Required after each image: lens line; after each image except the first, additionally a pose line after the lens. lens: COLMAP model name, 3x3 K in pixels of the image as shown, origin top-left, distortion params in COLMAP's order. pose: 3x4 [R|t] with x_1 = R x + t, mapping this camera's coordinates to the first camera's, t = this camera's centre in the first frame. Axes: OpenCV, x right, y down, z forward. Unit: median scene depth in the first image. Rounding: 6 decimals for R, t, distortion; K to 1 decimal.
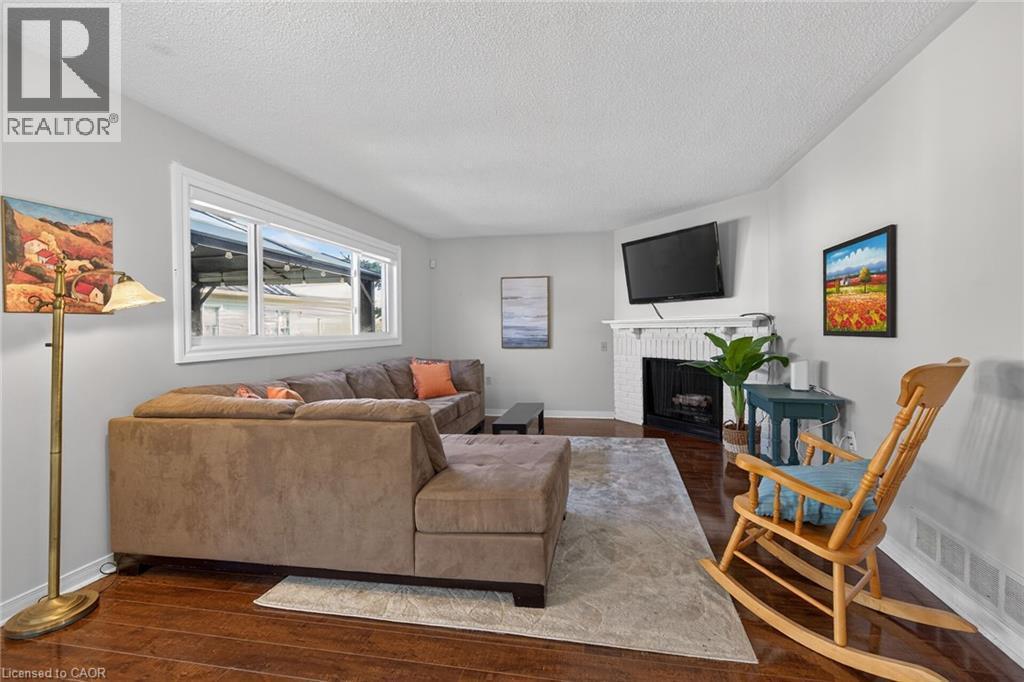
lens RADIAL K [[402.4, 0, 516.7], [0, 402.4, 334.9], [0, 0, 1]] dist [-0.000941, -0.000151]
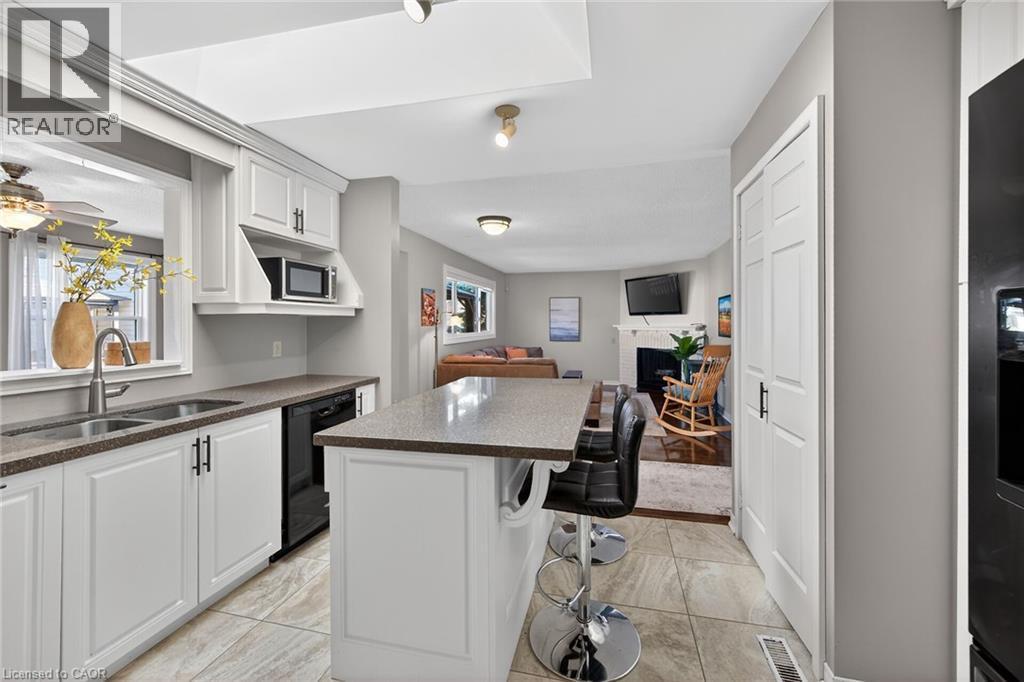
lens RADIAL K [[408.3, 0, 499.5], [0, 408.3, 322.4], [0, 0, 1]] dist [0.012196, -0.000030]
pose [[0.999187, 0.010895, -0.038806, -0.201521], [-0.011580, 0.999780, -0.017462, -0.012647], [0.038608, 0.017897, 0.999094, -0.752433]]
